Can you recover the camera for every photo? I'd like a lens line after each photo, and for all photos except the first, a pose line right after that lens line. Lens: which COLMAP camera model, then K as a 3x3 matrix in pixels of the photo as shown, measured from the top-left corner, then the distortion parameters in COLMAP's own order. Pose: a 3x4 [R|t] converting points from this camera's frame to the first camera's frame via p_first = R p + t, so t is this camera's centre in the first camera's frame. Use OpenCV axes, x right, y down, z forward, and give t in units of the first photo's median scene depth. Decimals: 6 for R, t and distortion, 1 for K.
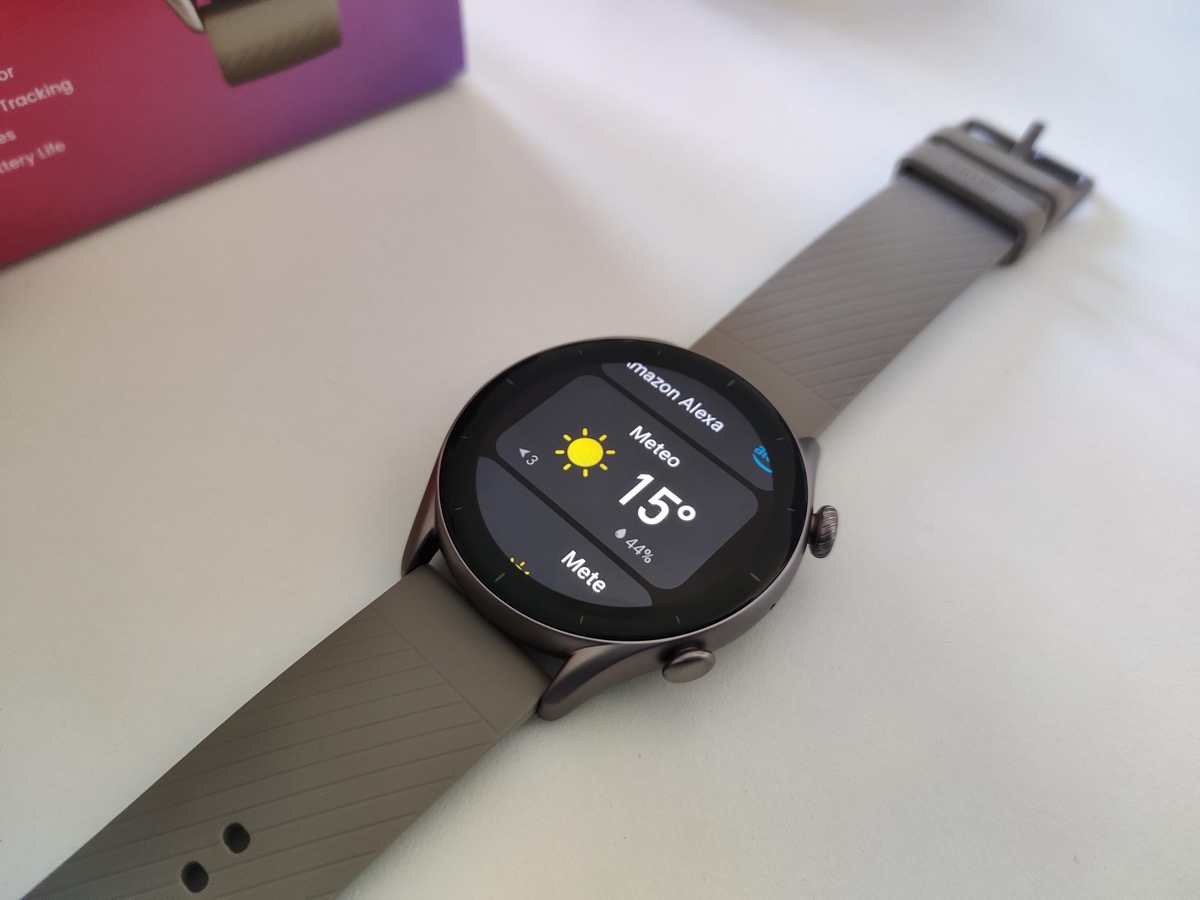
lens RADIAL K [[973.2, 0, 593.6], [0, 973.2, 469.7], [0, 0, 1]] dist [-0.001416, -0.014006]
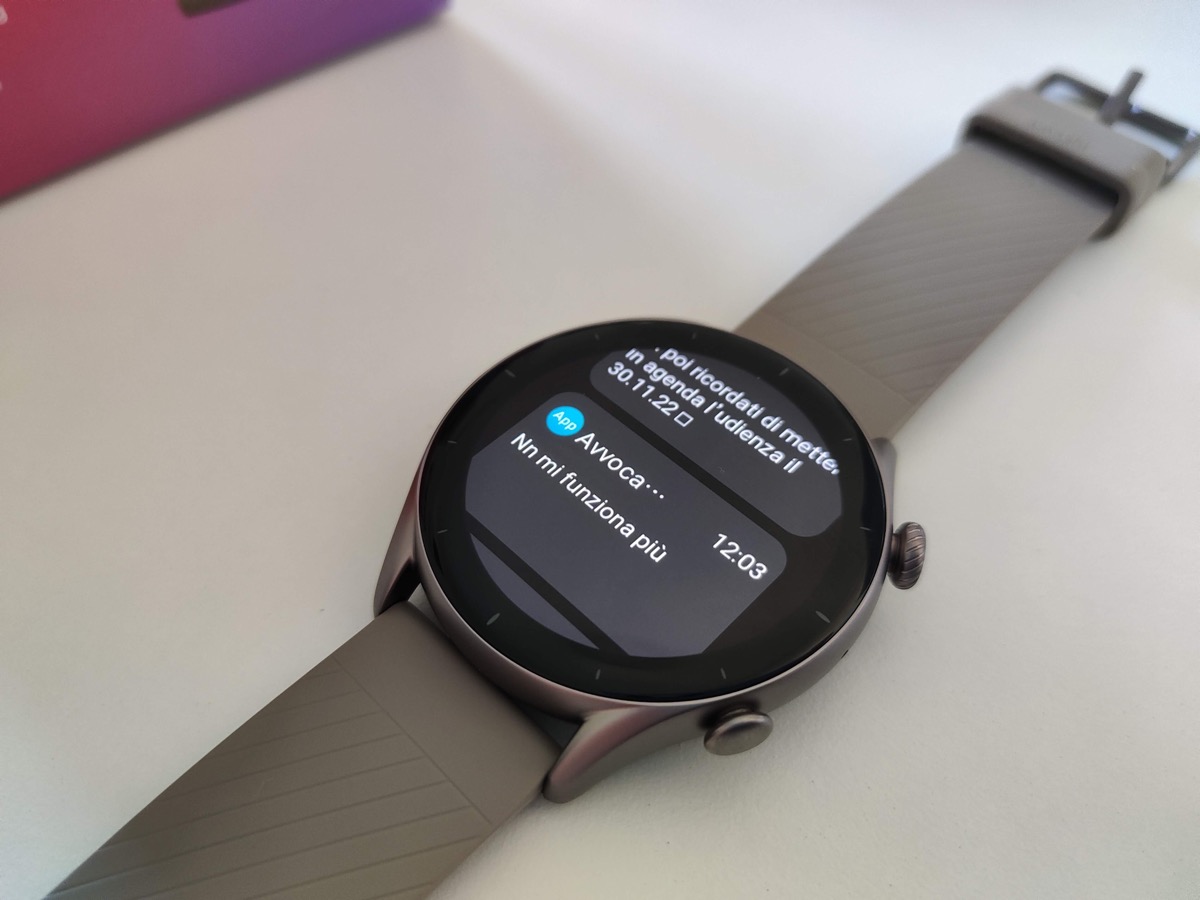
lens RADIAL K [[1009.4, 0, 600.0], [0, 1009.4, 450.0], [0, 0, 1]] dist [-0.010878, -0.010052]
pose [[0.999565, -0.011355, -0.027226, 0.011844], [0.010282, 0.999177, -0.039245, 0.007487], [0.027649, 0.038948, 0.998859, 0.178270]]
